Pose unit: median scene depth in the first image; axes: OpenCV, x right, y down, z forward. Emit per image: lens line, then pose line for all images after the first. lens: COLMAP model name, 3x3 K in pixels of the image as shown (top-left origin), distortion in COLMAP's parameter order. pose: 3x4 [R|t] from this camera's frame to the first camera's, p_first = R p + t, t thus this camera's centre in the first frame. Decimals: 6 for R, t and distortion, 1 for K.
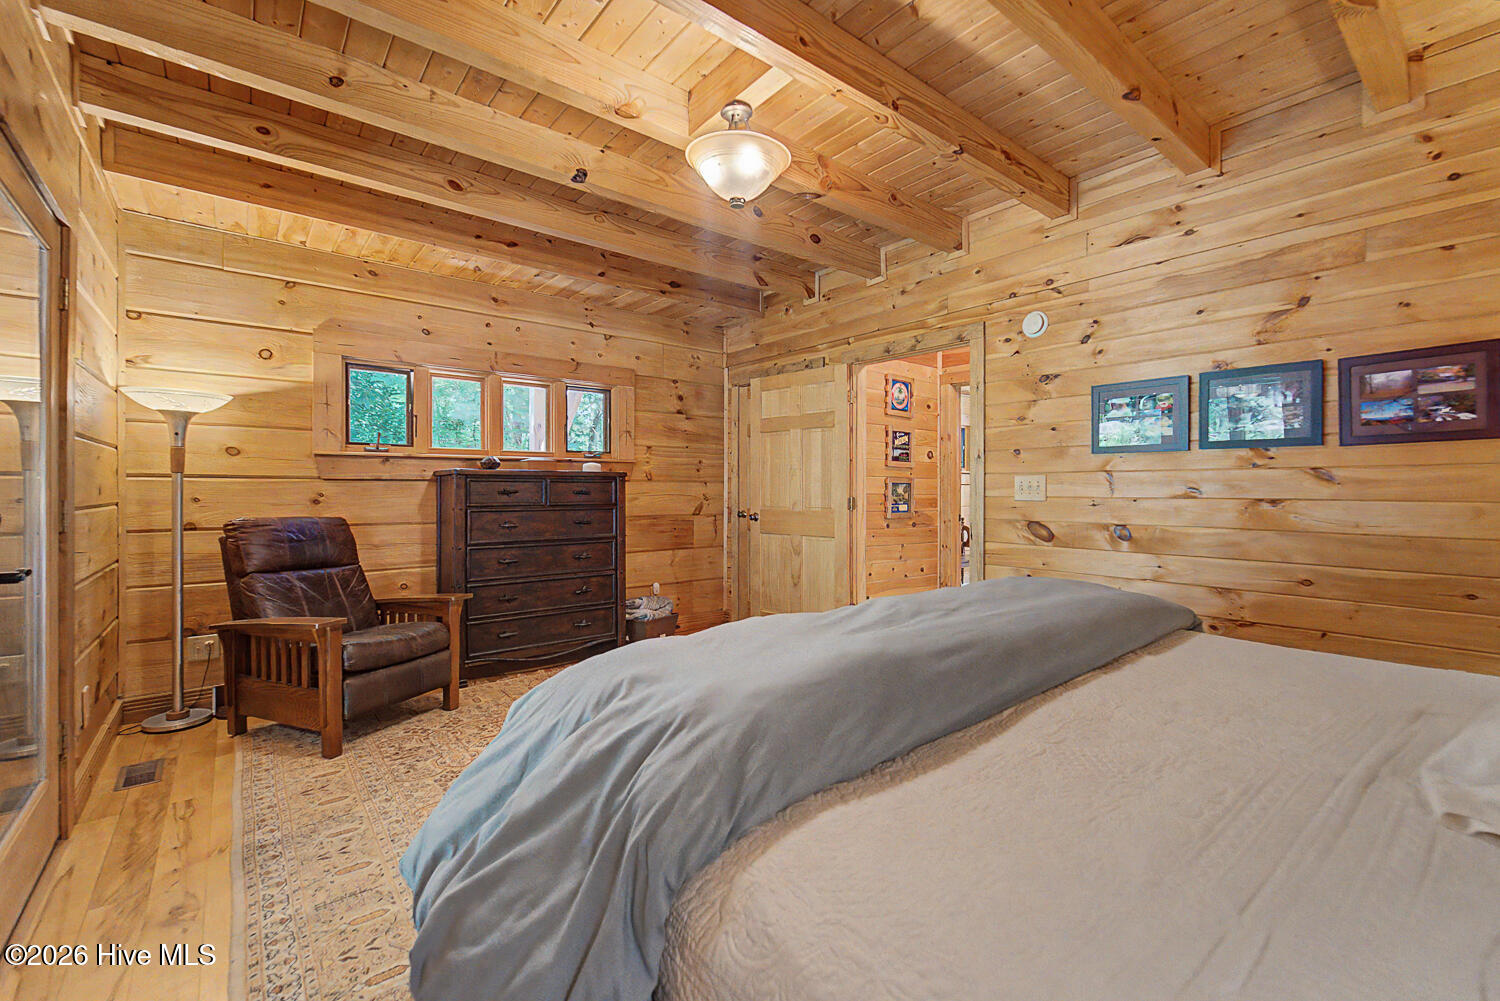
lens RADIAL K [[632.4, 0, 756.0], [0, 632.4, 492.5], [0, 0, 1]] dist [-0.002755, -0.000081]
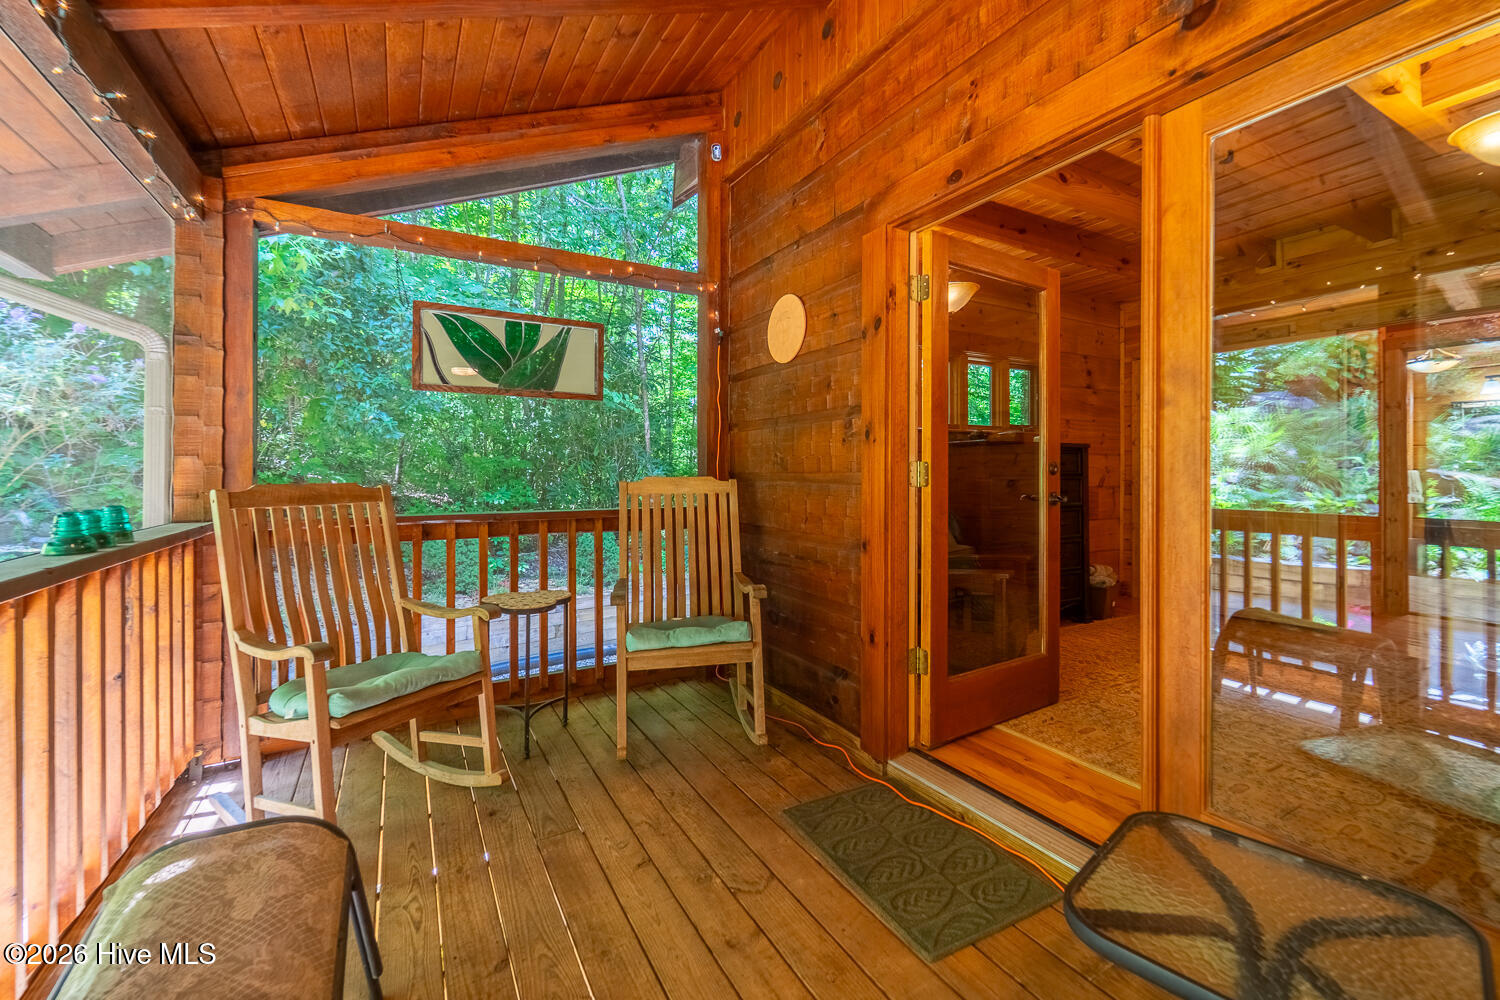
lens RADIAL K [[620.7, 0, 763.8], [0, 620.7, 469.8], [0, 0, 1]] dist [-0.000674, -0.000840]
pose [[0.984857, -0.006634, -0.173240, -0.467213], [0.004706, 0.999922, -0.011536, 0.016911], [0.173303, 0.010546, 0.984812, -0.081558]]
